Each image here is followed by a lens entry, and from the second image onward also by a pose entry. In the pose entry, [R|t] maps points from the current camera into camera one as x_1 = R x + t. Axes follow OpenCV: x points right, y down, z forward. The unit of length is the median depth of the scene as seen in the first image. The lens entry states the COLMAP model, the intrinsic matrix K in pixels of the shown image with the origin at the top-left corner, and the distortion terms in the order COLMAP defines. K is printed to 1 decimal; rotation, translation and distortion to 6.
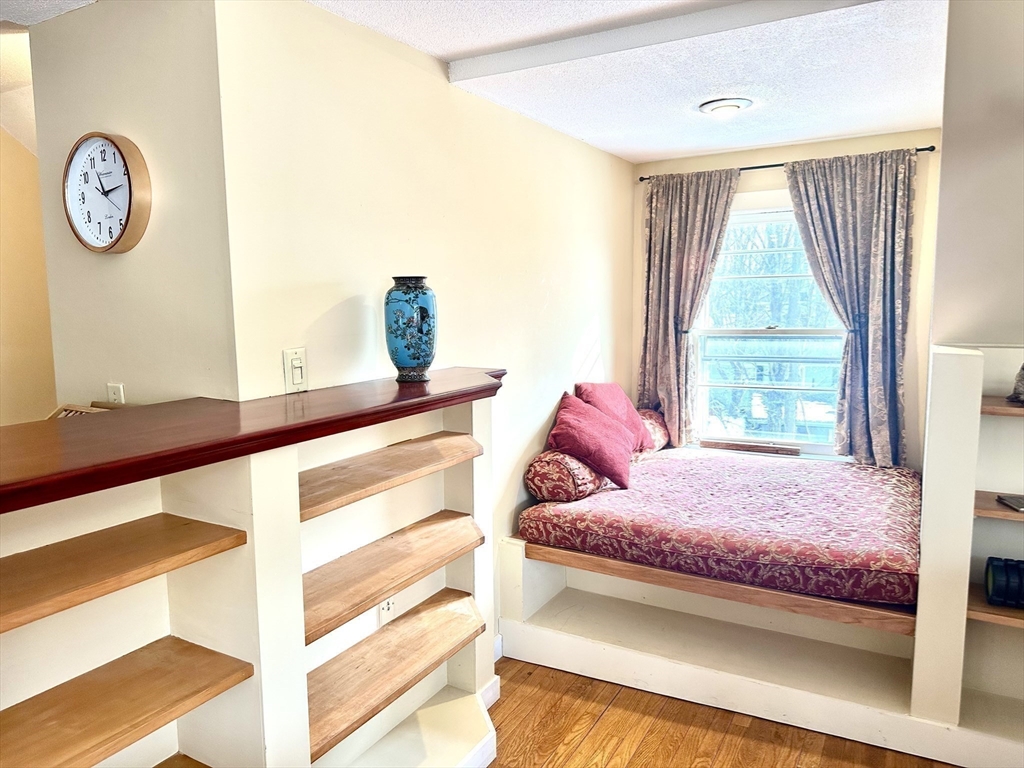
lens RADIAL K [[713.9, 0, 516.1], [0, 713.9, 376.8], [0, 0, 1]] dist [0.127958, -0.203371]
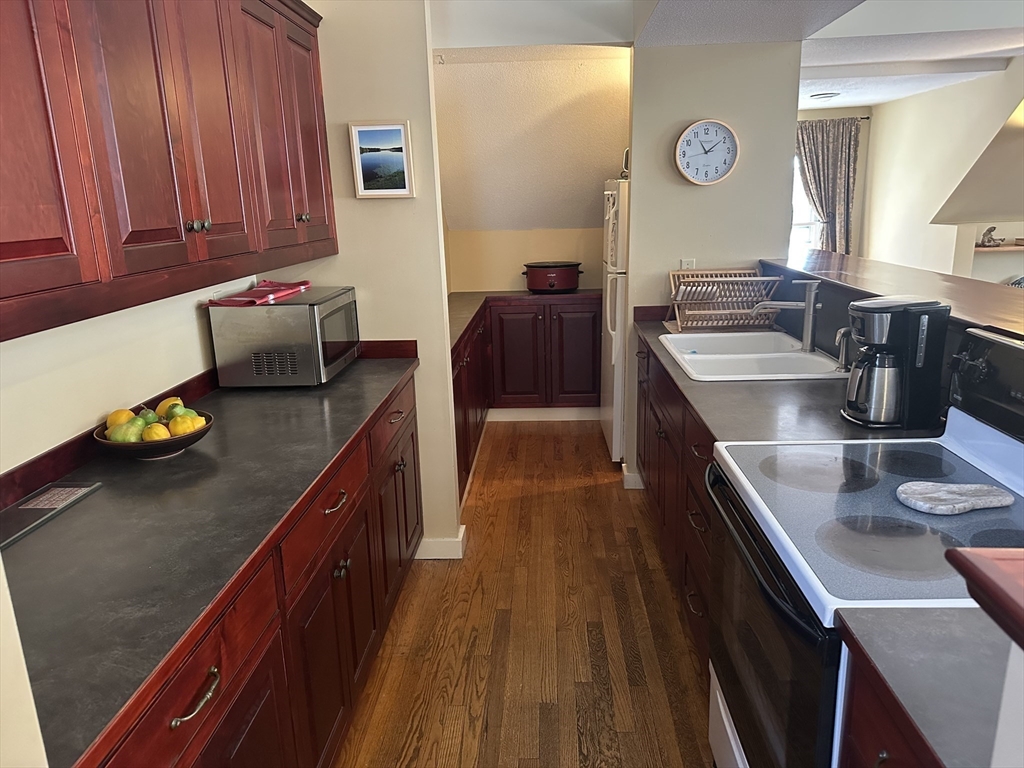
lens RADIAL K [[724.8, 0, 497.3], [0, 724.8, 382.0], [0, 0, 1]] dist [0.092735, -0.133939]
pose [[0.895702, -0.126676, 0.426230, -1.095411], [0.076939, 0.988256, 0.132027, 0.022608], [-0.437949, -0.085463, 0.894928, -0.285923]]
